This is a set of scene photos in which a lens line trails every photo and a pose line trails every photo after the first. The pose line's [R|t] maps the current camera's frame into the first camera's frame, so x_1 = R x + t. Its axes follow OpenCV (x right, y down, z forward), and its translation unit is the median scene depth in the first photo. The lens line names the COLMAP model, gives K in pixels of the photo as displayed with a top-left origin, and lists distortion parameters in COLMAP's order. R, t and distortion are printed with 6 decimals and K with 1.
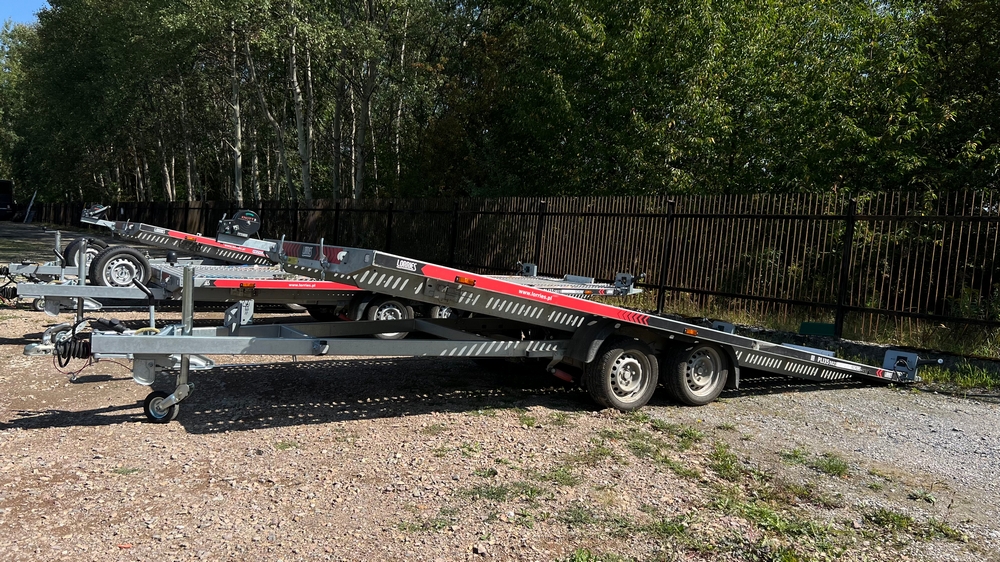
lens RADIAL K [[749.2, 0, 504.3], [0, 749.2, 281.0], [0, 0, 1]] dist [0.041223, -0.043215]
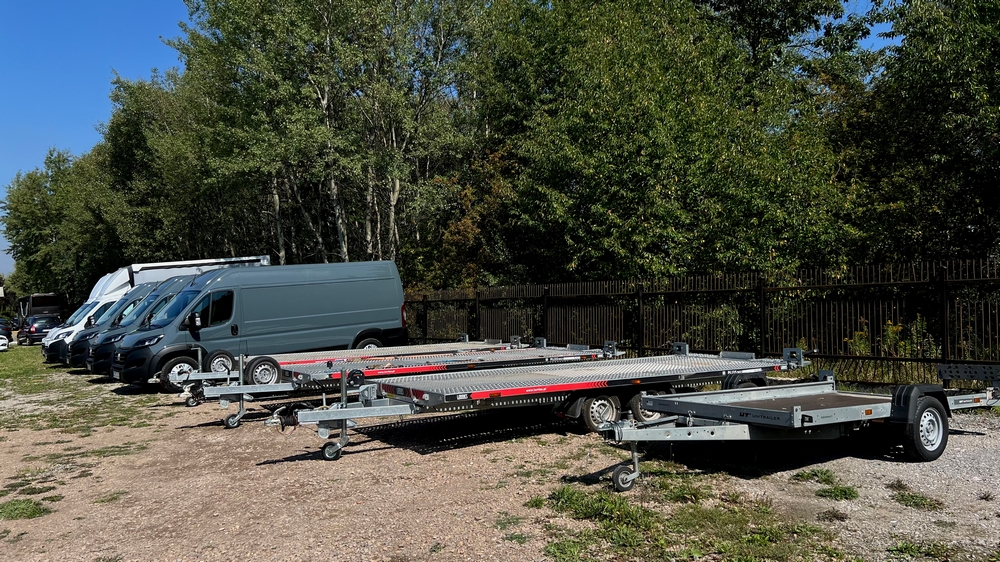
lens RADIAL K [[749.2, 0, 495.5], [0, 749.2, 277.0], [0, 0, 1]] dist [0.041223, -0.043215]
pose [[0.995446, -0.090742, -0.029225, 0.009738], [0.087739, 0.991941, -0.091404, -0.036786], [0.037284, 0.088424, 0.995385, -0.686412]]
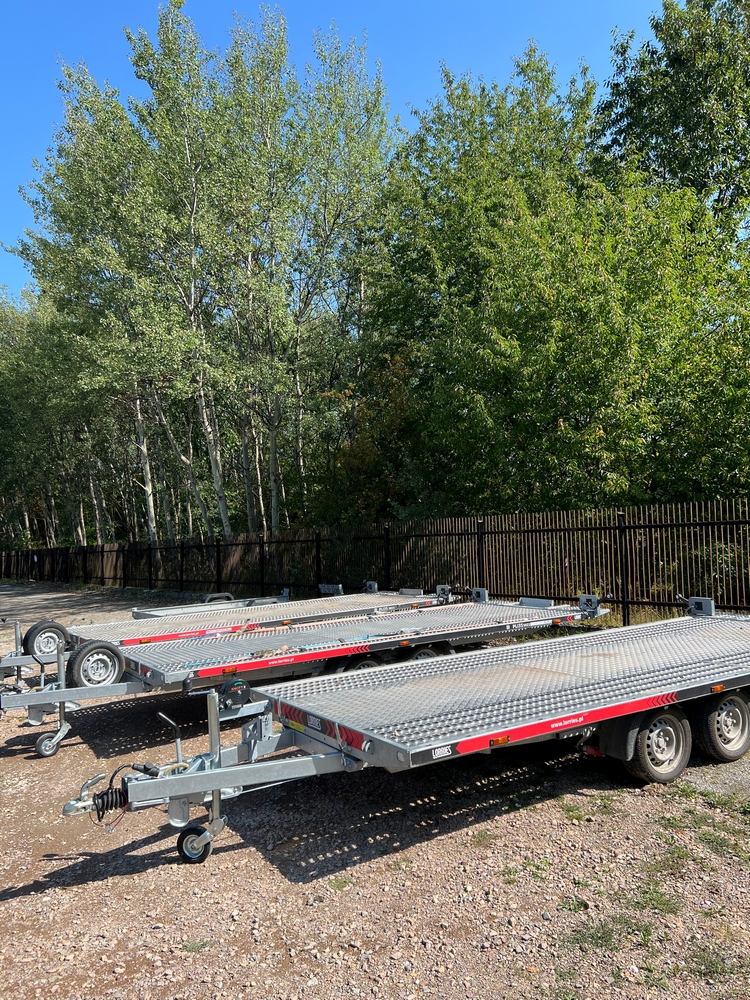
lens RADIAL K [[752.0, 0, 378.5], [0, 752.0, 497.3], [0, 0, 1]] dist [0.032176, -0.035187]
pose [[0.992542, -0.119828, -0.022404, -0.136241], [0.117014, 0.988030, -0.100523, -0.130101], [0.034182, 0.097152, 0.994682, 0.012191]]
